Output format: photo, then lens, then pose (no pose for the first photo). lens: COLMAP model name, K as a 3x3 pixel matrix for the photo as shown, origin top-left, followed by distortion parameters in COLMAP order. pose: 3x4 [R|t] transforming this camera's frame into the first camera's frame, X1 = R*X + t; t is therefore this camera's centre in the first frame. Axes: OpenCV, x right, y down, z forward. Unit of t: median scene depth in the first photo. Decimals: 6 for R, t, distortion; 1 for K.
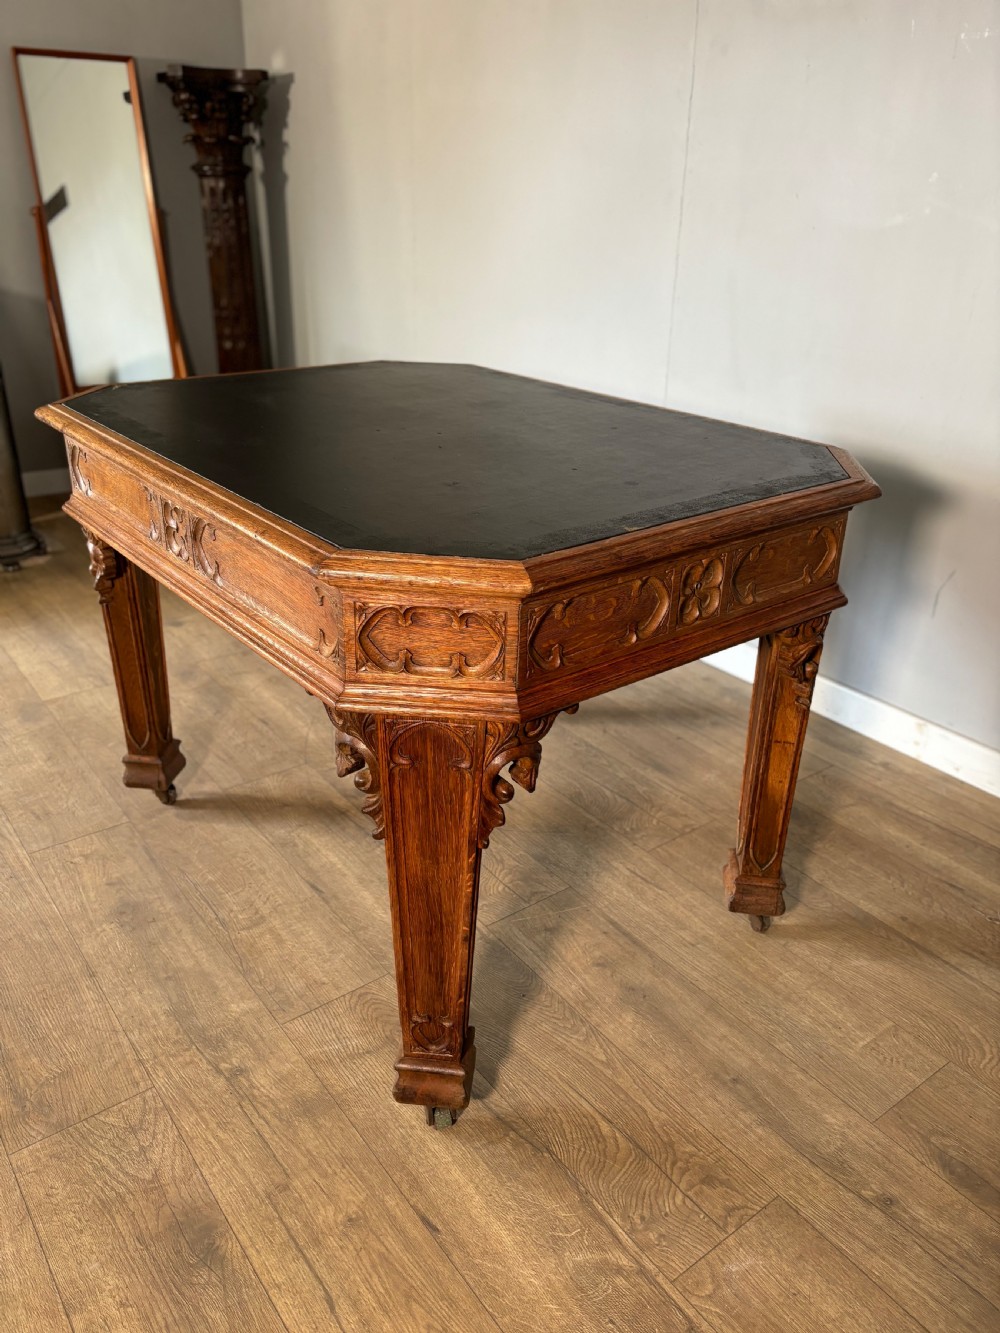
lens RADIAL K [[1015.4, 0, 487.3], [0, 1015.4, 668.3], [0, 0, 1]] dist [0.037071, -0.045922]
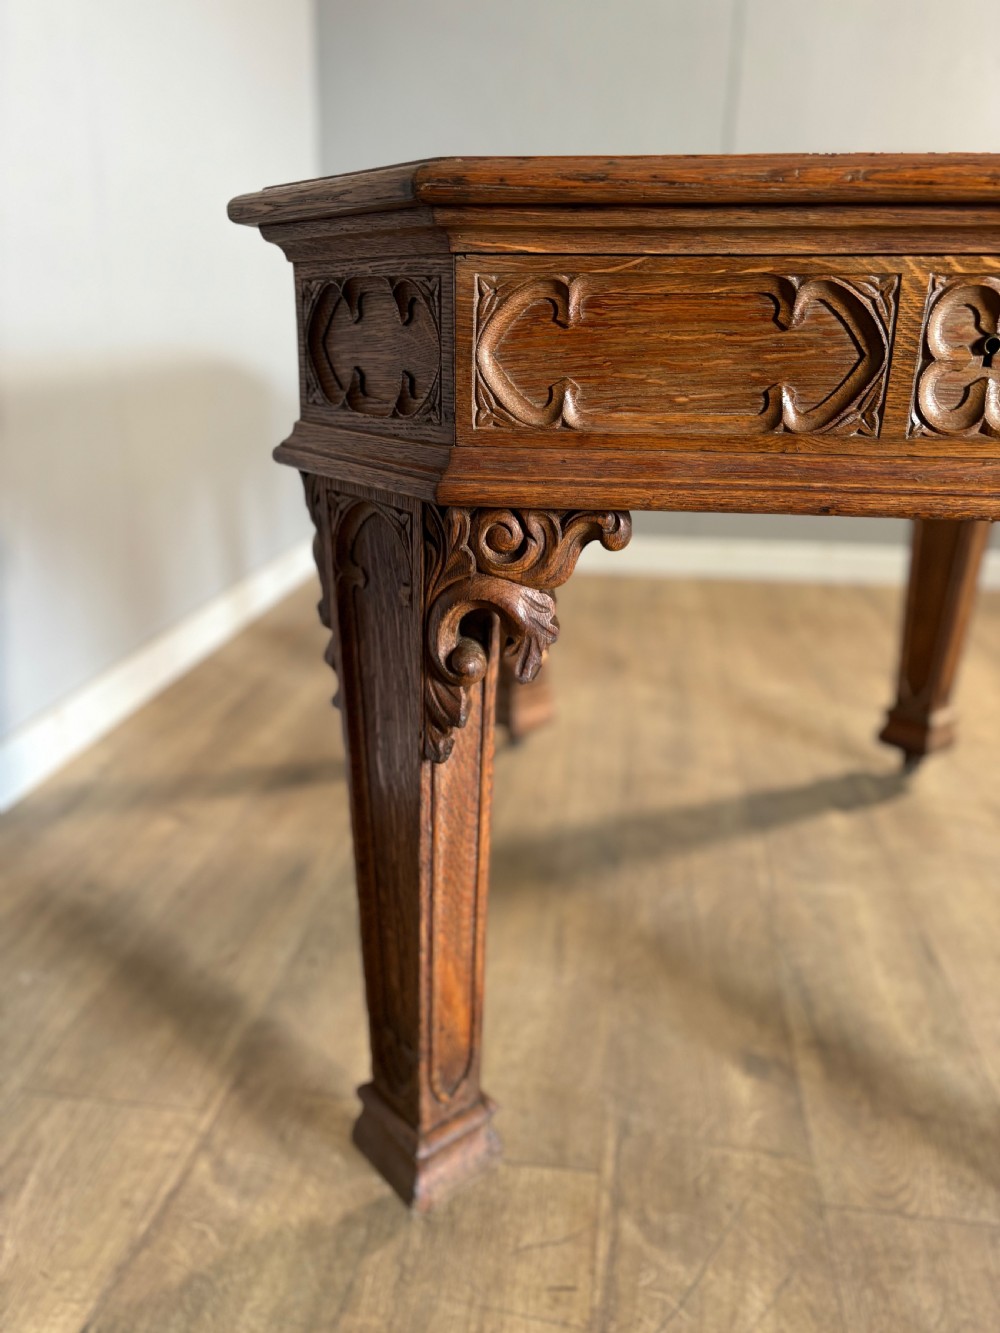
lens RADIAL K [[1015.4, 0, 494.1], [0, 1015.4, 669.9], [0, 0, 1]] dist [0.037071, -0.045922]
pose [[-0.711872, -0.262023, 0.651600, -0.462085], [0.274814, 0.749890, 0.601782, -0.539399], [-0.646309, 0.607461, -0.461818, 1.800284]]
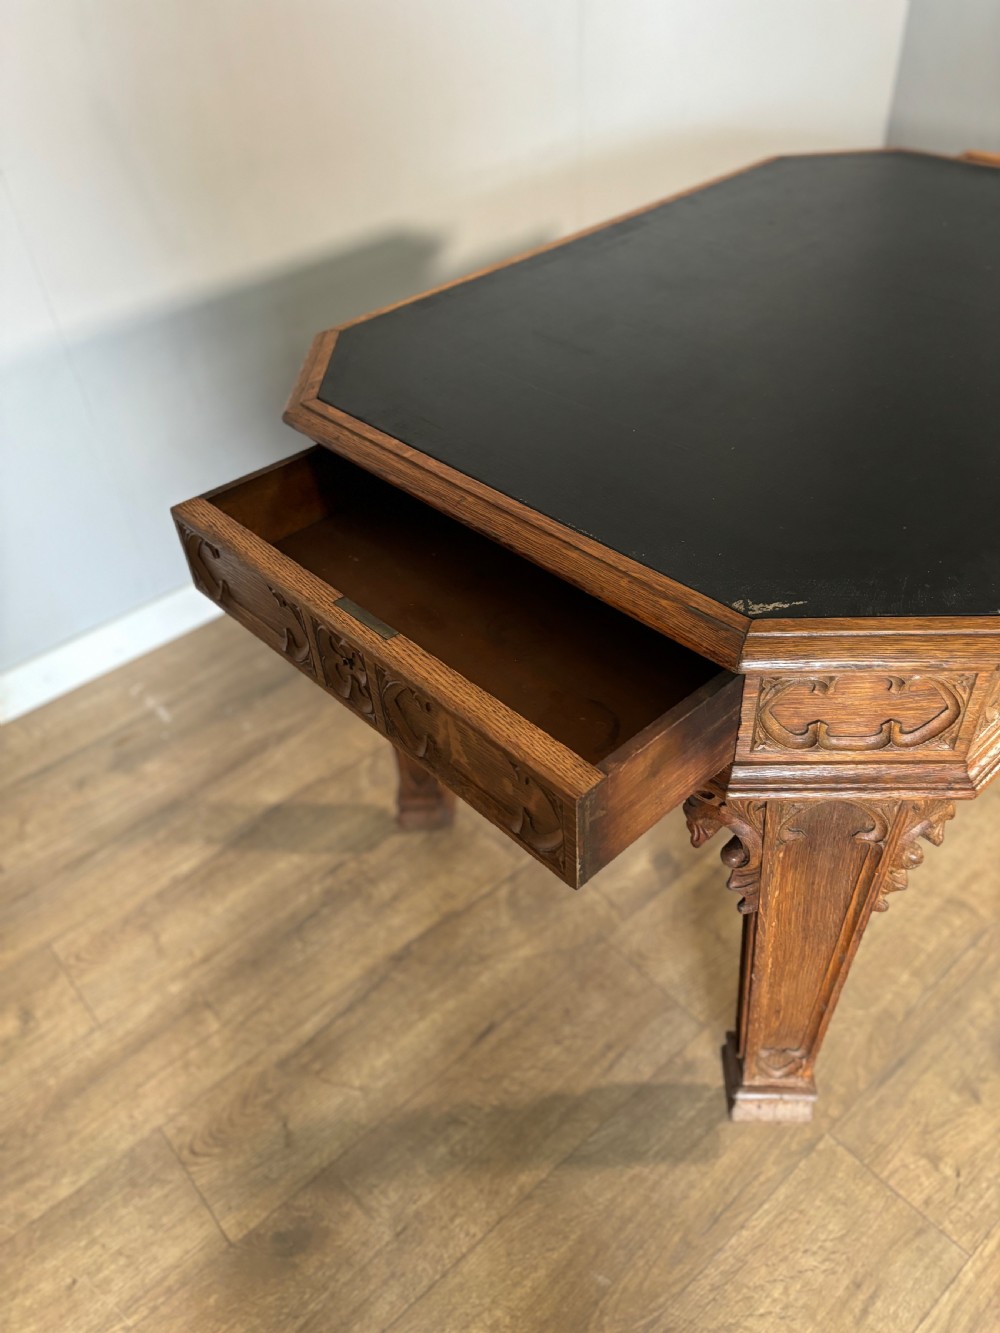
lens RADIAL K [[1015.4, 0, 490.2], [0, 1015.4, 674.8], [0, 0, 1]] dist [0.037071, -0.045922]
pose [[-0.074096, -0.664447, 0.743653, -0.880028], [0.485344, 0.627404, 0.608938, -0.733222], [-0.871178, 0.406047, 0.275997, 1.274701]]
